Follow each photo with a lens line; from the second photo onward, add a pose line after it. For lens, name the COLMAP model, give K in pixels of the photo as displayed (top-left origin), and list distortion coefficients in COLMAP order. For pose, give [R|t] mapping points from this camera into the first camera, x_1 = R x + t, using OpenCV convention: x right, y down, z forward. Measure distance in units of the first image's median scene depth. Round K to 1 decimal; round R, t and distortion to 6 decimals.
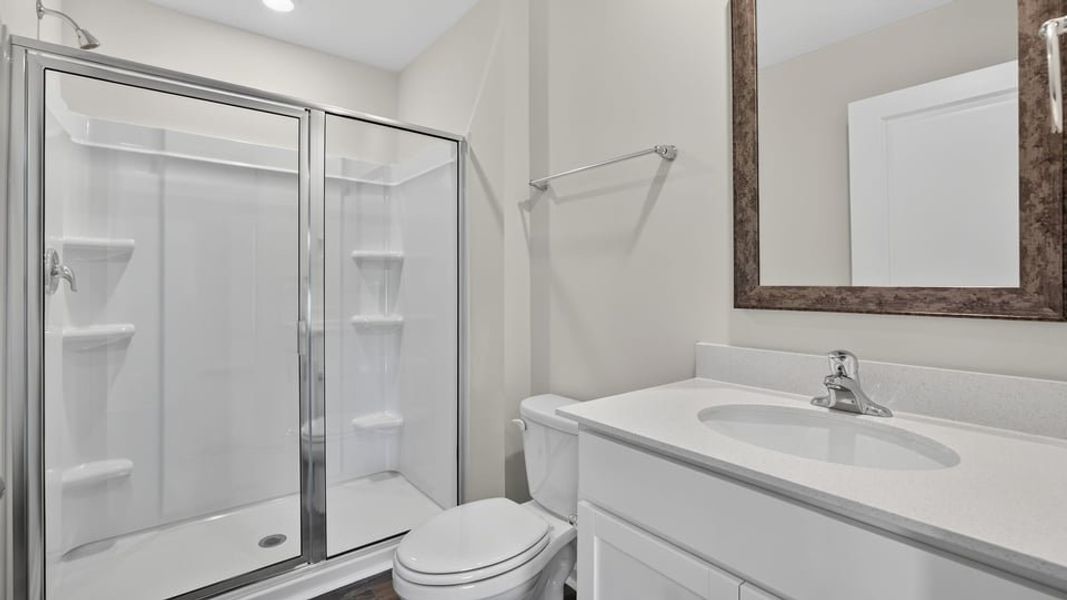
lens RADIAL K [[467.1, 0, 528.4], [0, 467.1, 294.6], [0, 0, 1]] dist [-0.029470, 0.000645]
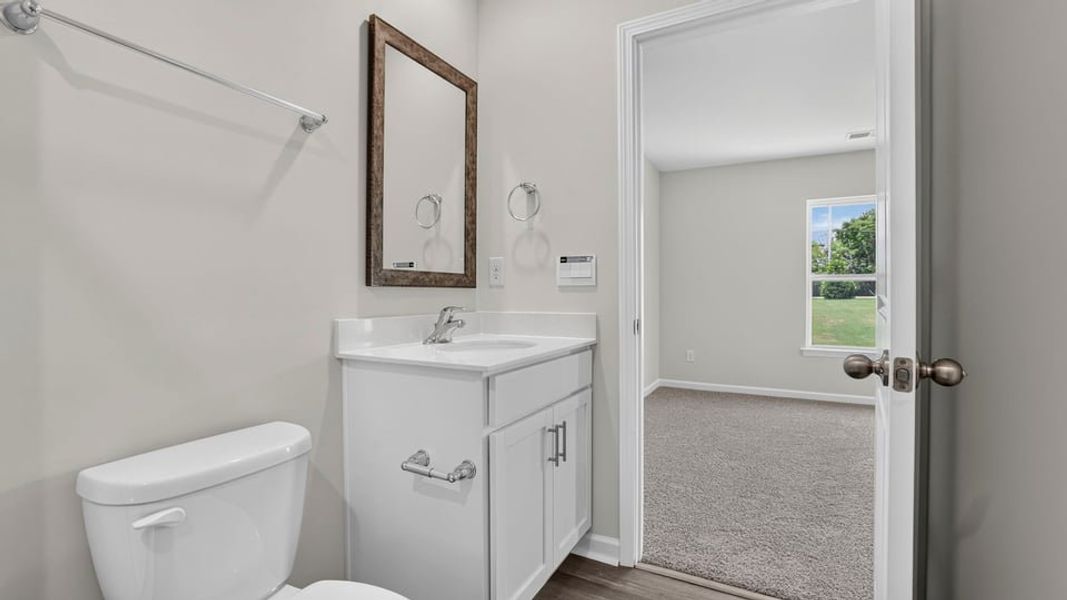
lens RADIAL K [[467.1, 0, 528.4], [0, 467.1, 294.6], [0, 0, 1]] dist [-0.029470, 0.000645]
pose [[-0.397189, -0.060688, 0.915728, -0.955878], [-0.043513, 0.997934, 0.047263, -0.028361], [-0.916705, -0.021074, -0.399009, 1.240182]]
